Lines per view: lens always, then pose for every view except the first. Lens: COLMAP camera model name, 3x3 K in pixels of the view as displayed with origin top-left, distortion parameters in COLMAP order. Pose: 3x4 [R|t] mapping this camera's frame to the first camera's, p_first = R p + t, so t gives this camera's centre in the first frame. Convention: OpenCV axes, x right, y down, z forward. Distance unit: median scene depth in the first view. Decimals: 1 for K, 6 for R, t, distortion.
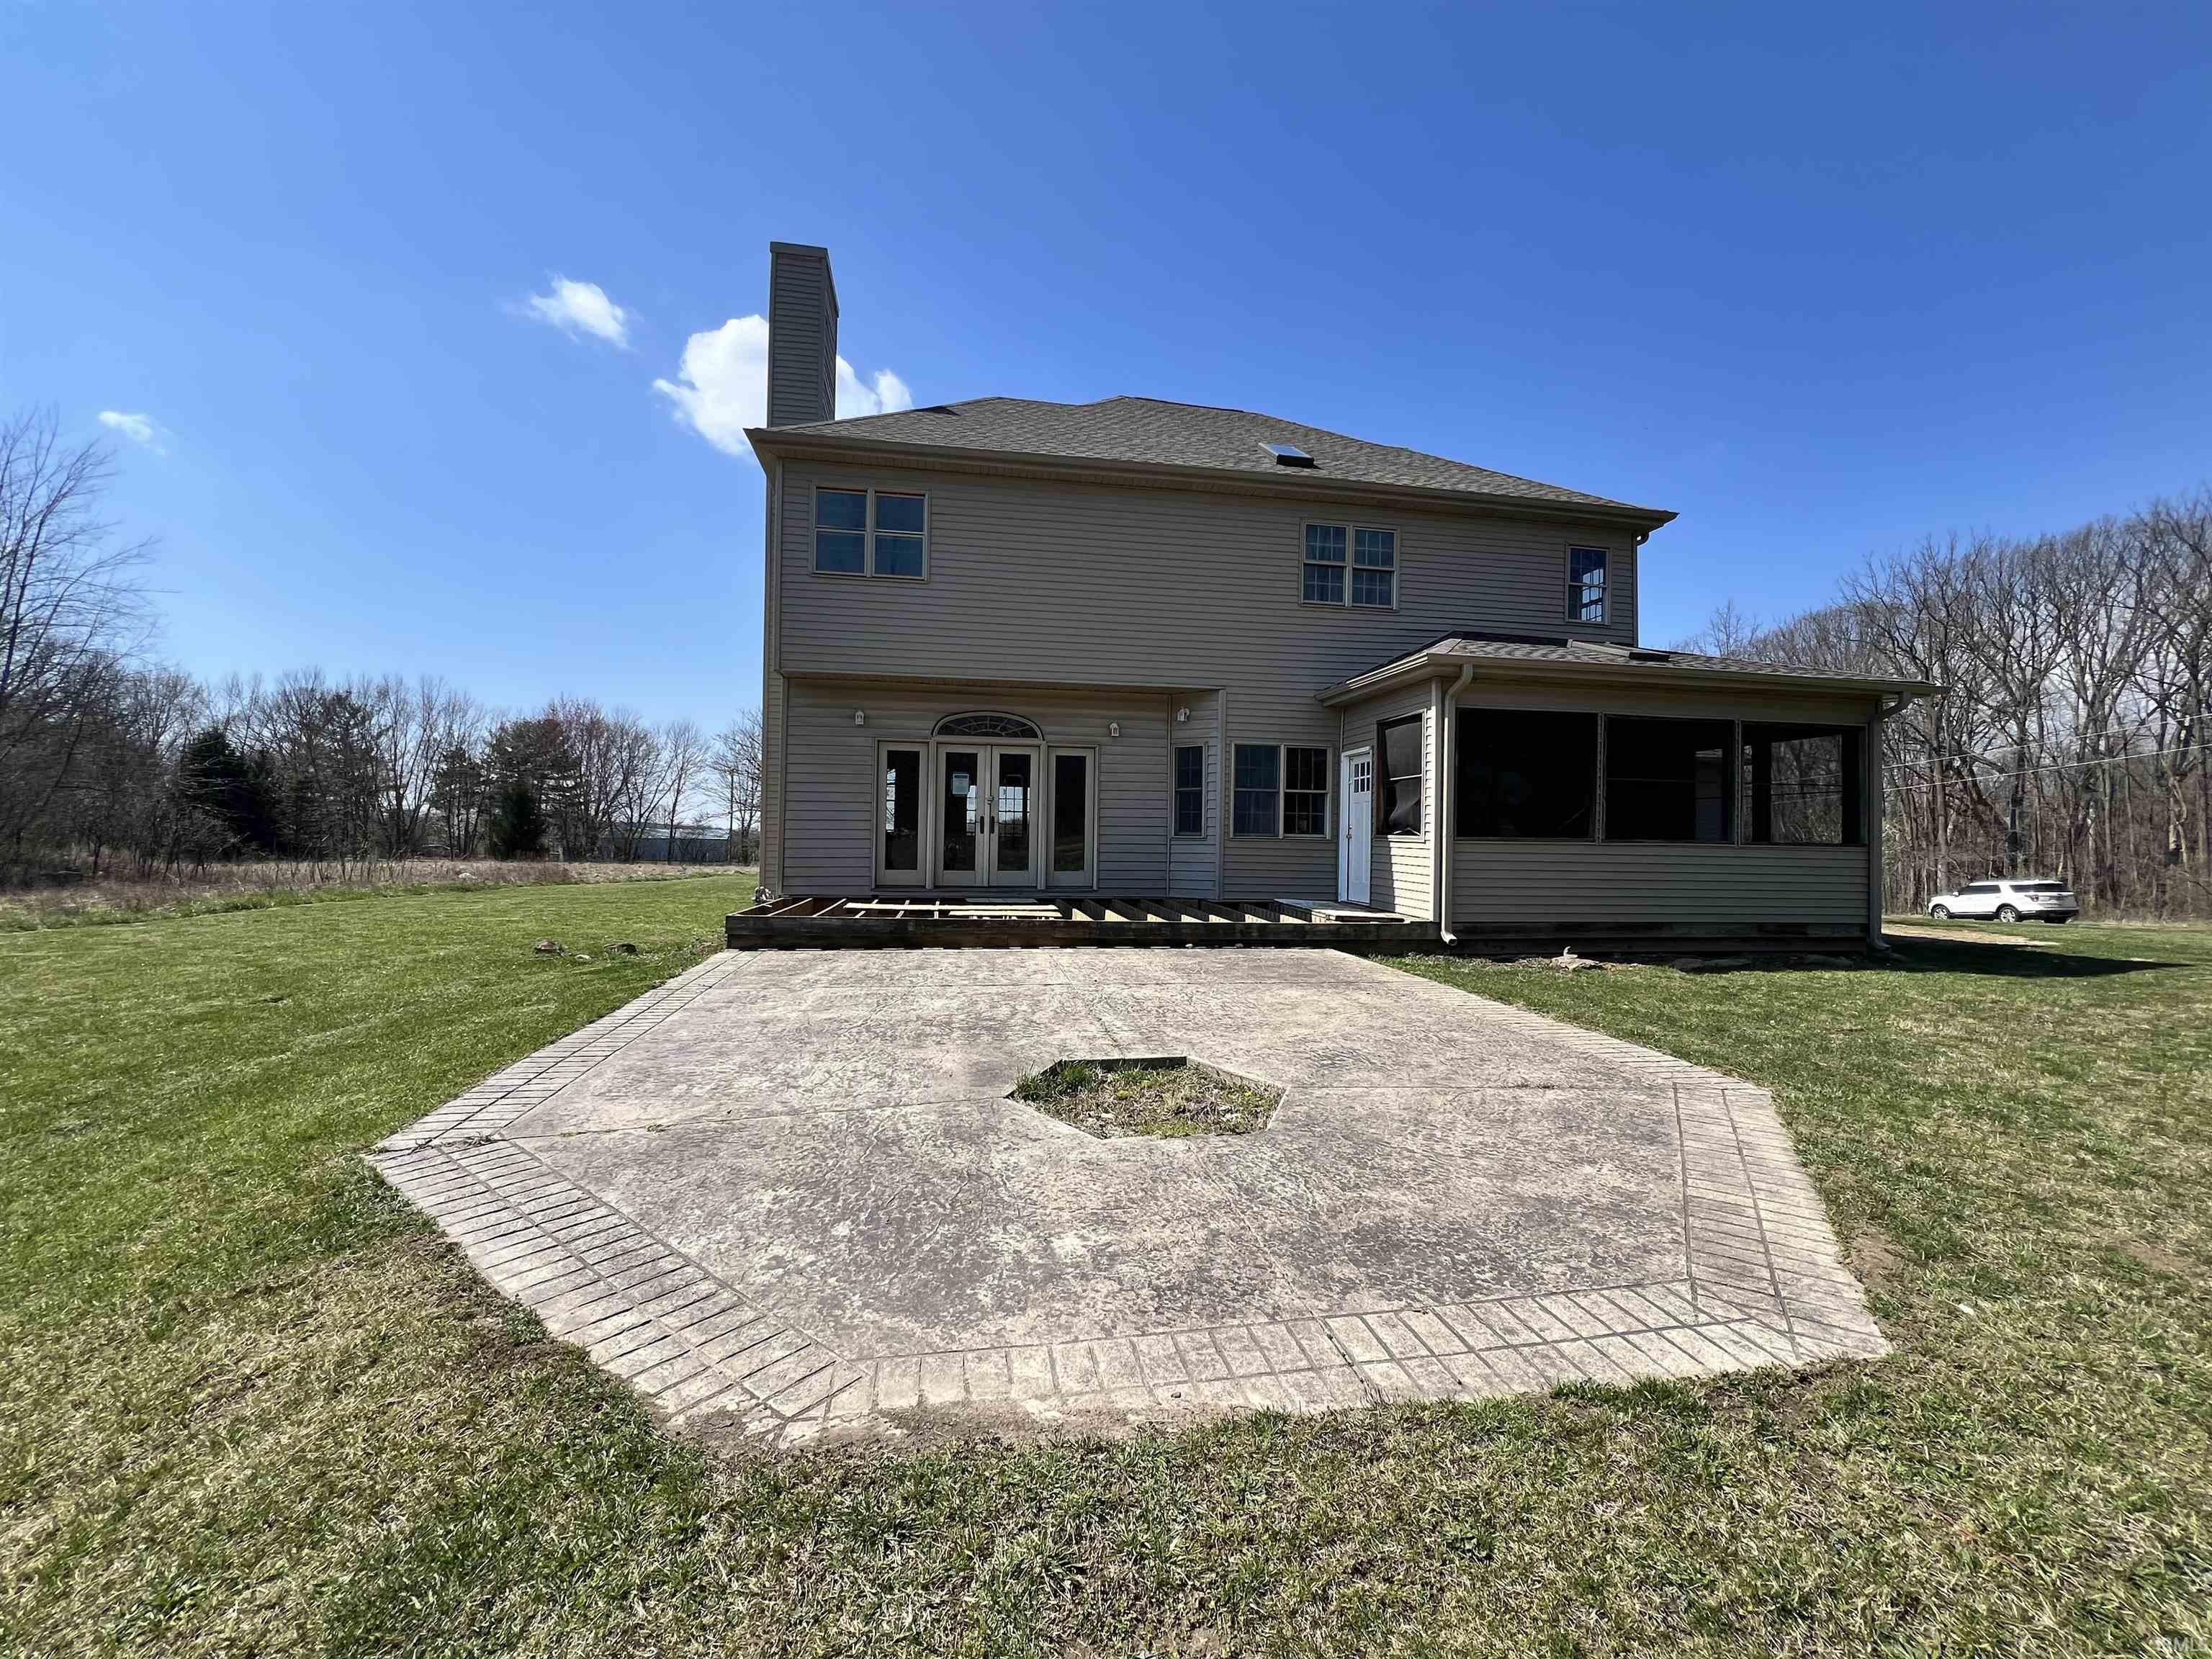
lens RADIAL K [[887.9, 0, 1100.8], [0, 887.9, 825.9], [0, 0, 1]] dist [-0.001579, 0.000754]
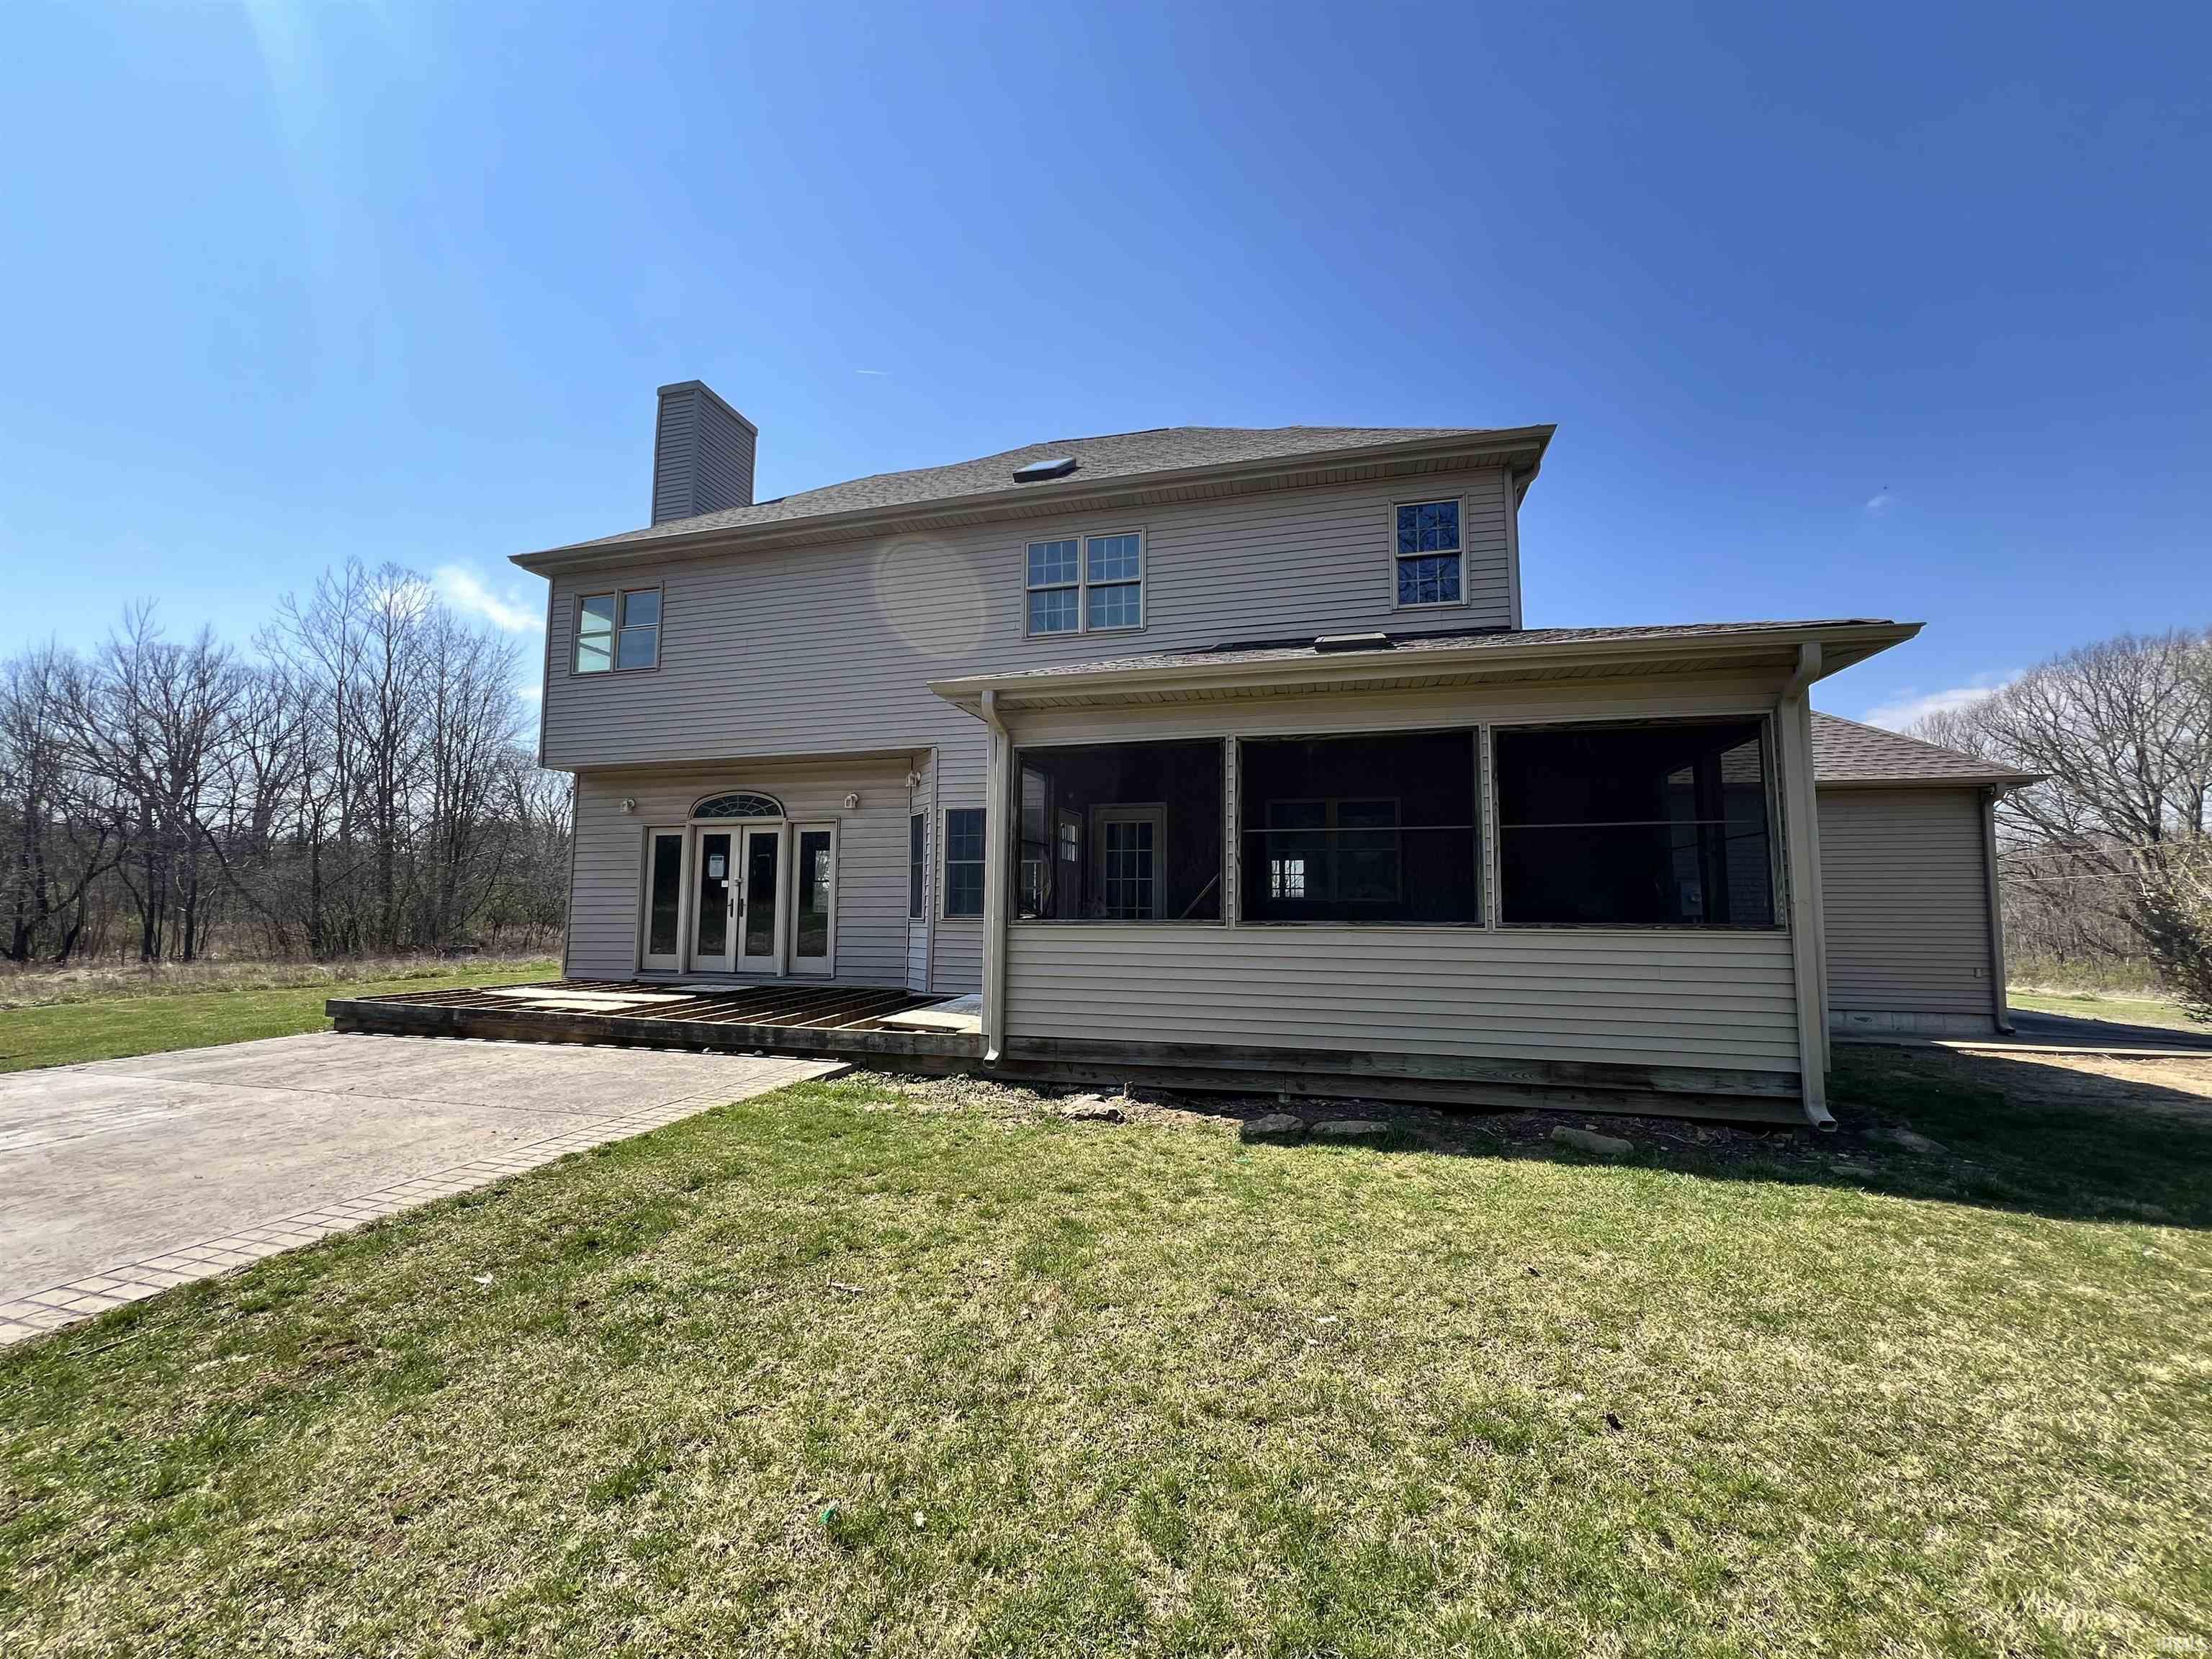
lens RADIAL K [[887.9, 0, 1100.8], [0, 887.9, 825.9], [0, 0, 1]] dist [-0.001579, 0.000754]
pose [[0.904552, -0.051374, -0.423258, 0.653570], [0.018877, 0.996566, -0.080619, -0.004269], [0.425946, 0.064934, 0.902415, 0.291914]]
